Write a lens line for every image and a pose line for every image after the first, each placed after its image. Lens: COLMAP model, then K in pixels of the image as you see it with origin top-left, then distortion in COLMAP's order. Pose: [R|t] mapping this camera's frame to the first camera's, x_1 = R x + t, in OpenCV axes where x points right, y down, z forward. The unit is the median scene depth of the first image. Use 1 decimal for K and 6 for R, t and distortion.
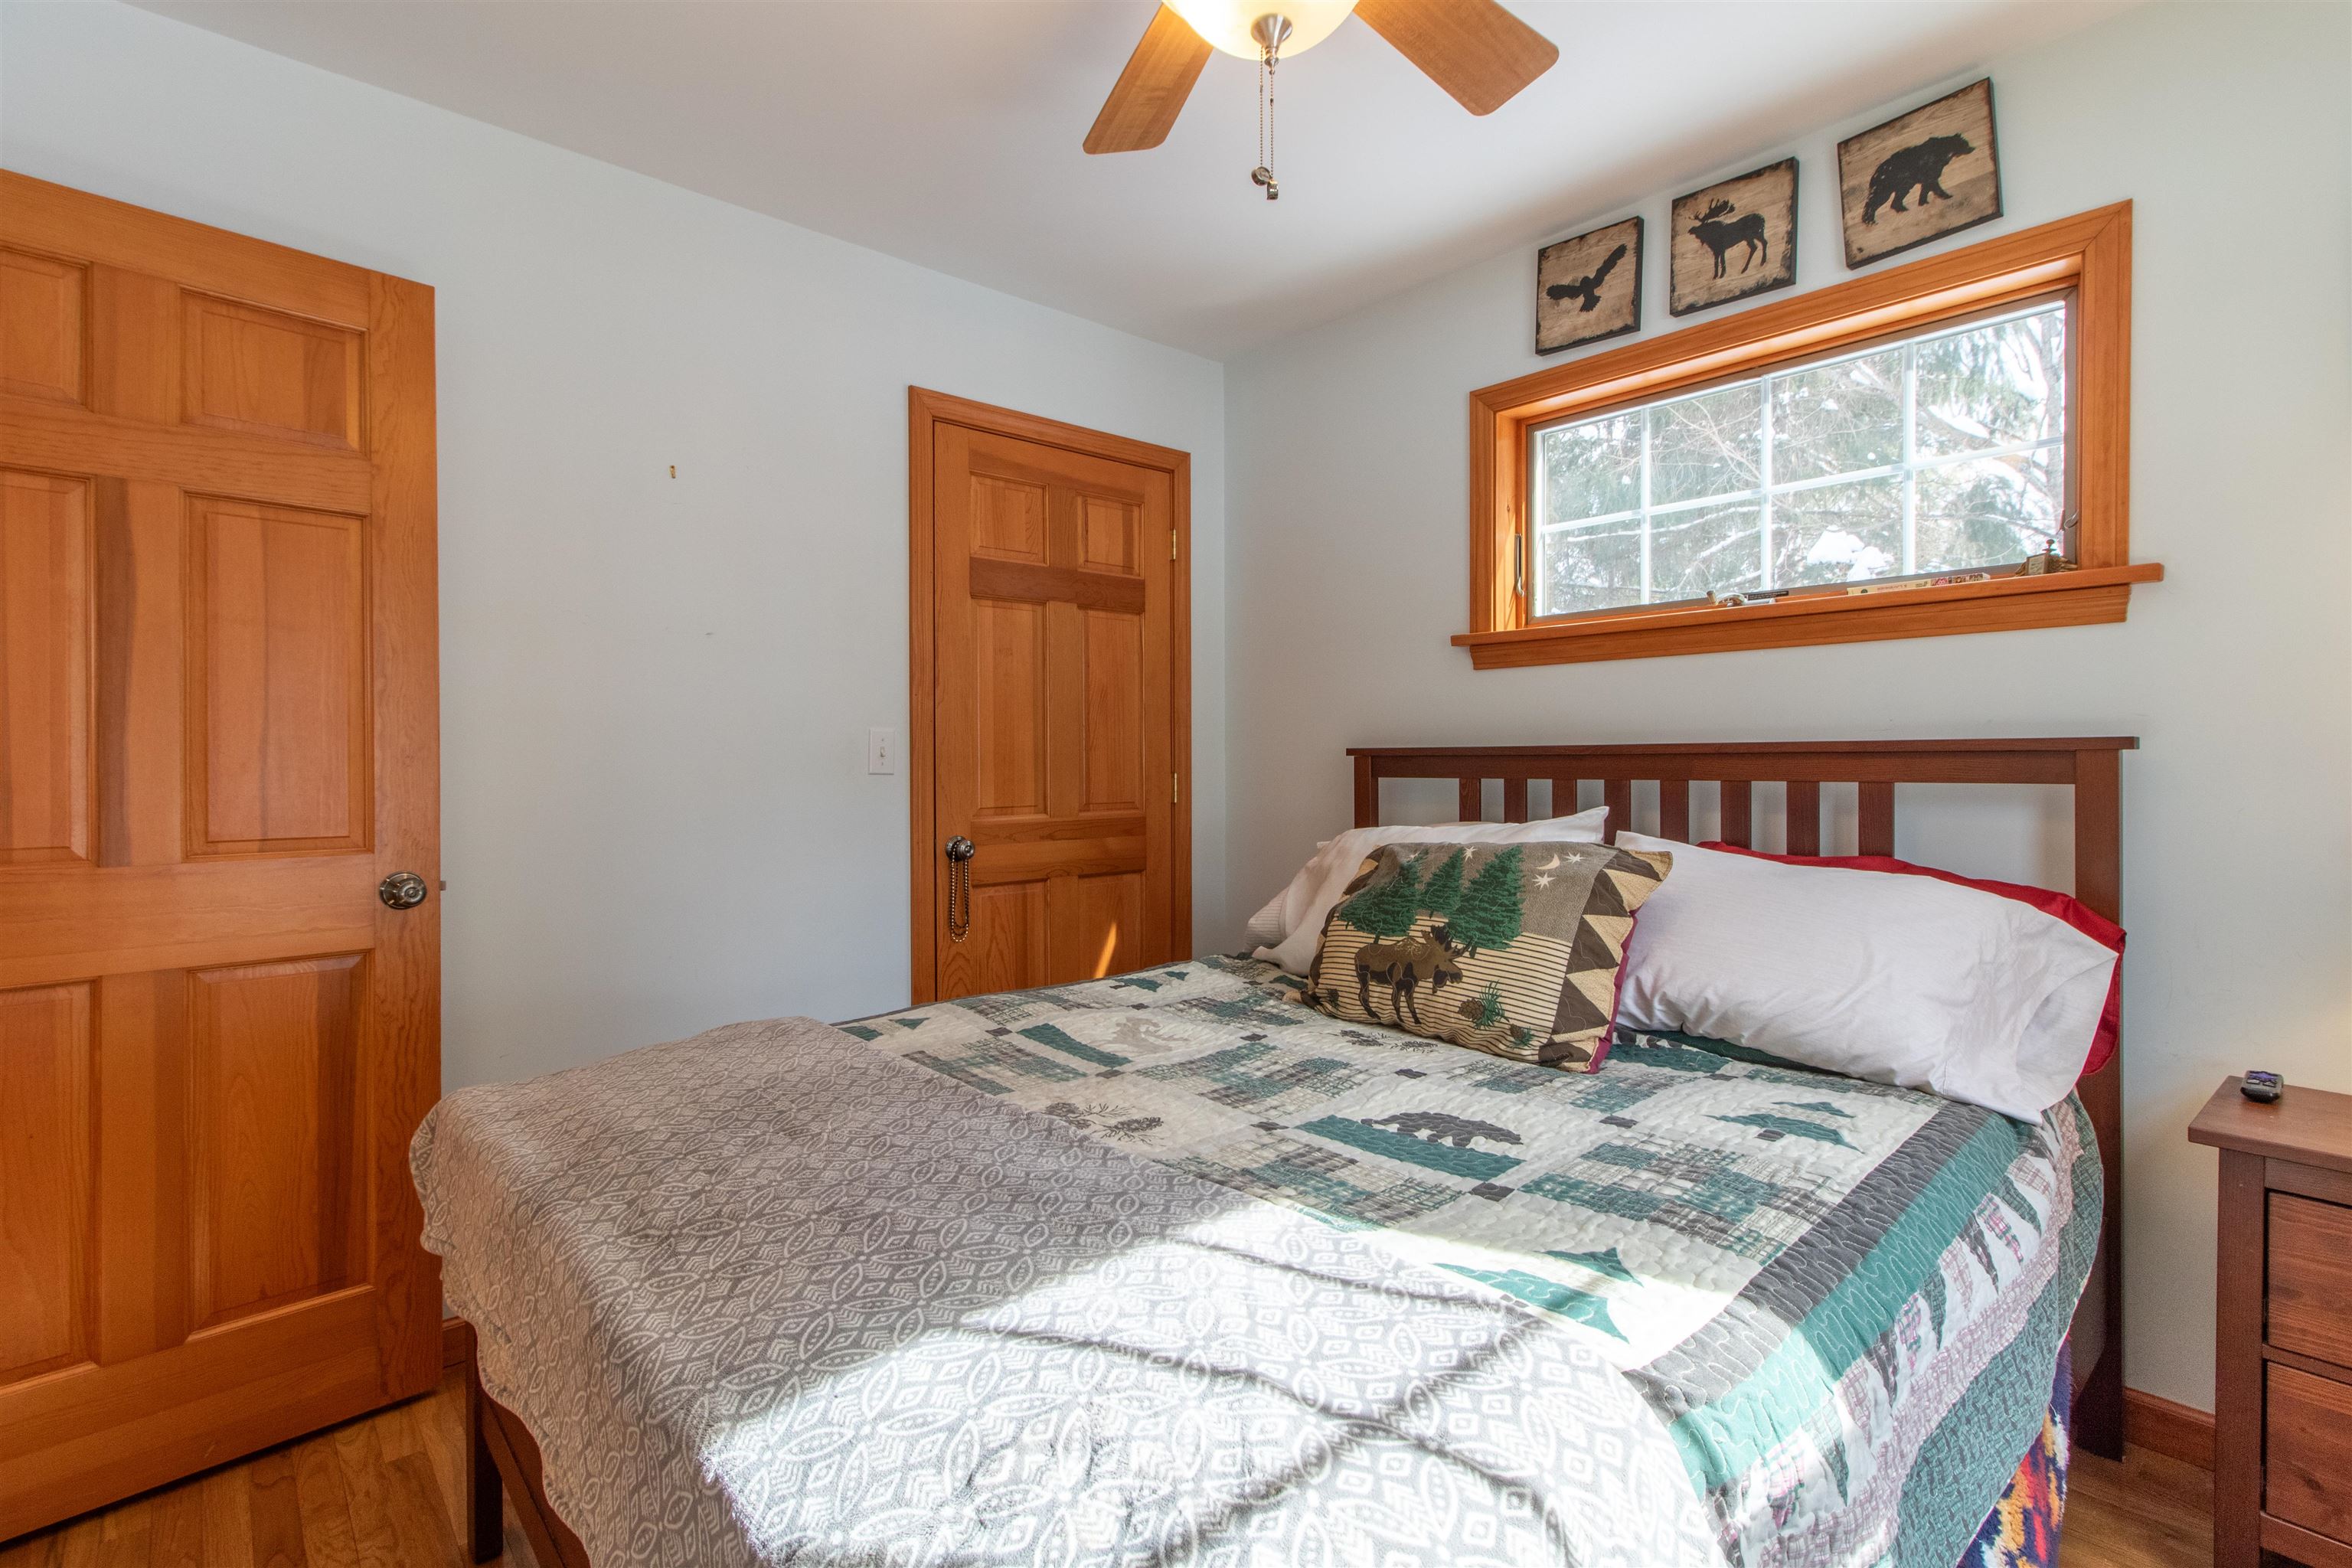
lens RADIAL K [[1133.3, 0, 1152.2], [0, 1133.3, 778.6], [0, 0, 1]] dist [-0.001437, 0.001079]
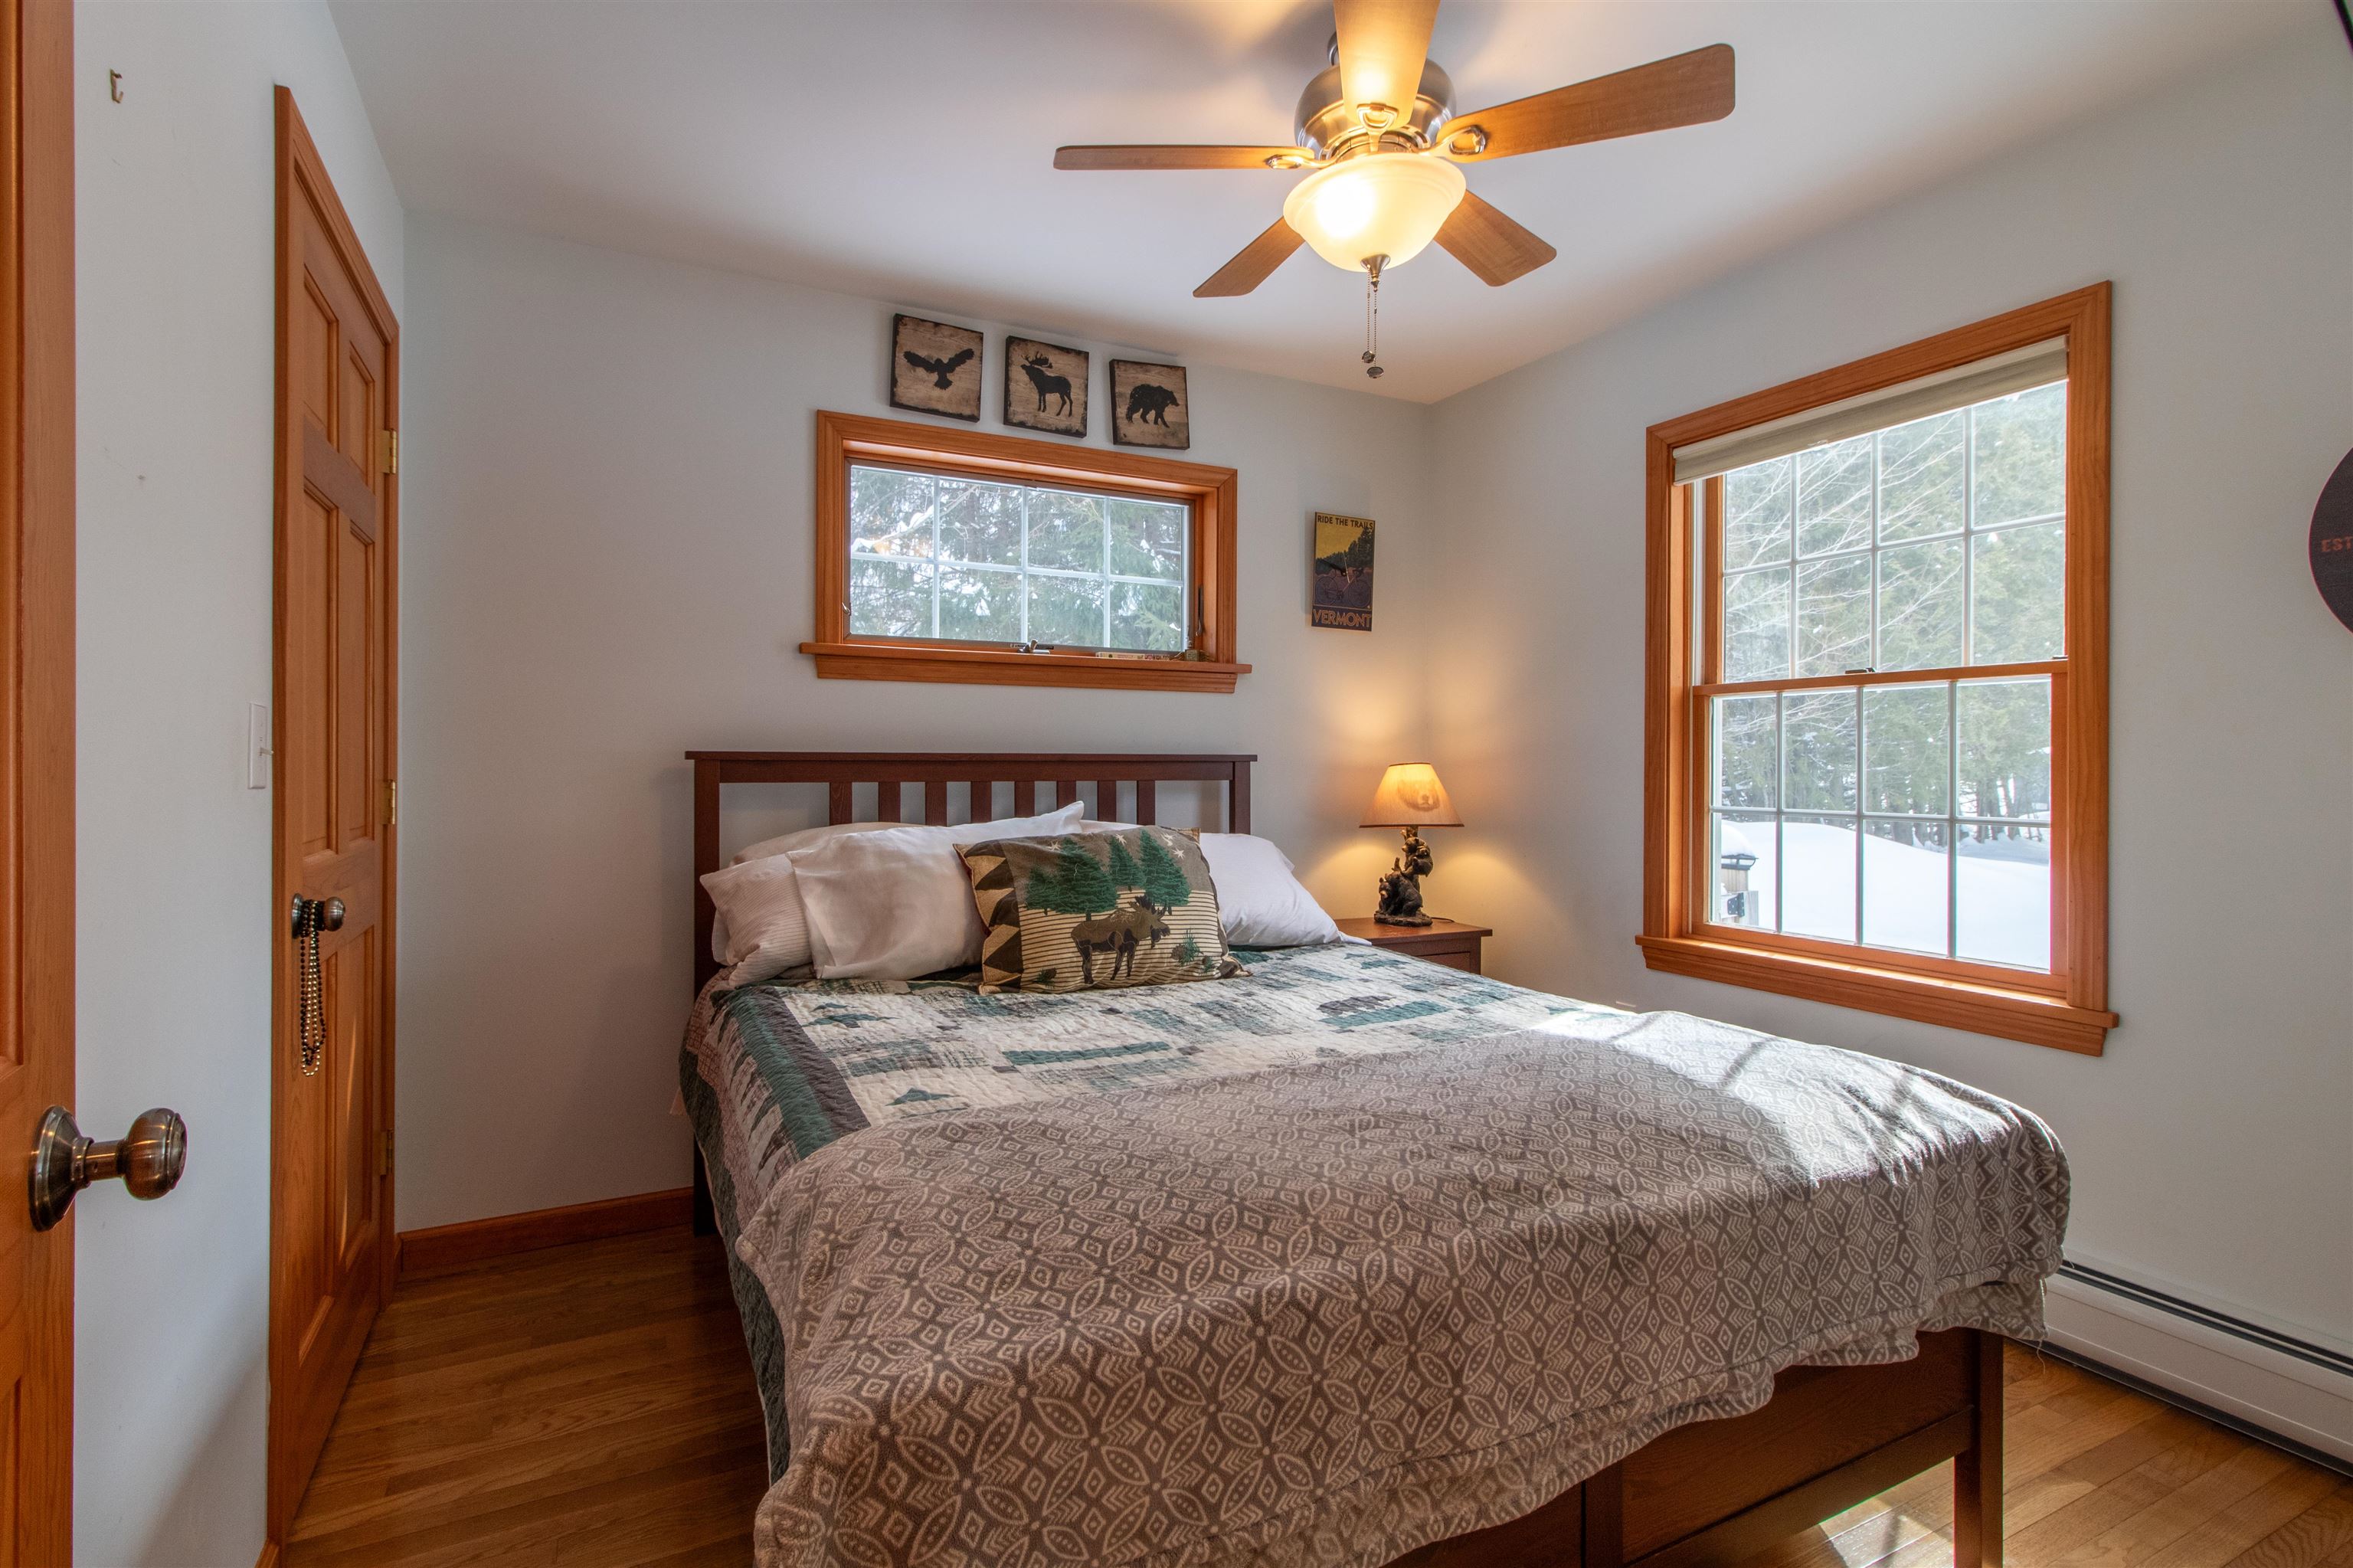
lens RADIAL K [[1133.8, 0, 1168.5], [0, 1133.8, 773.6], [0, 0, 1]] dist [-0.001437, 0.001079]
pose [[0.222870, -0.000259, 0.974848, -0.826117], [0.013965, 0.999898, -0.002927, -0.001977], [-0.974748, 0.014266, 0.222851, 0.579849]]
